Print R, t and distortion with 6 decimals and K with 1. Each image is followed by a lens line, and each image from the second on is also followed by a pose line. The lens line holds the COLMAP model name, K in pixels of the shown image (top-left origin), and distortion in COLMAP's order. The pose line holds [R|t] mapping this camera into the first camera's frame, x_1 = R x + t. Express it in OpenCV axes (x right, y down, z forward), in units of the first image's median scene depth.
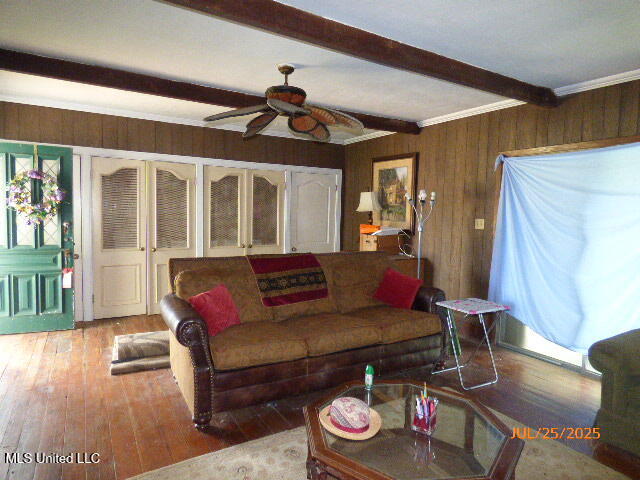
lens RADIAL K [[389.1, 0, 320.4], [0, 389.1, 243.3], [0, 0, 1]] dist [-0.018260, 0.002645]
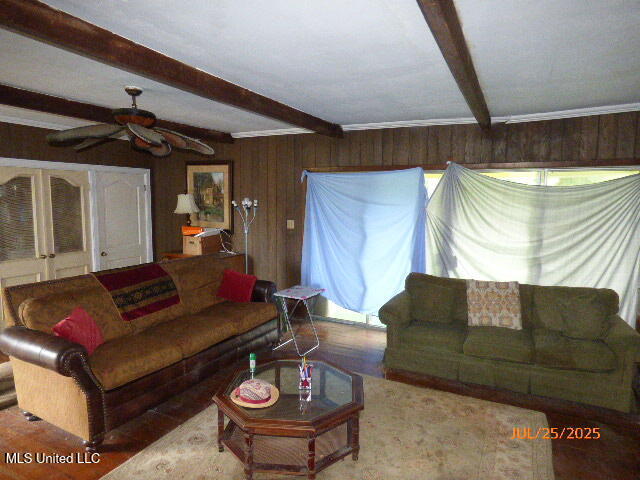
lens RADIAL K [[389.1, 0, 321.3], [0, 389.1, 243.9], [0, 0, 1]] dist [-0.018260, 0.002645]
pose [[0.840421, -0.075142, 0.536700, -0.224984], [0.049124, 0.996827, 0.062640, -0.075282], [-0.539703, -0.026279, 0.841445, -0.128204]]
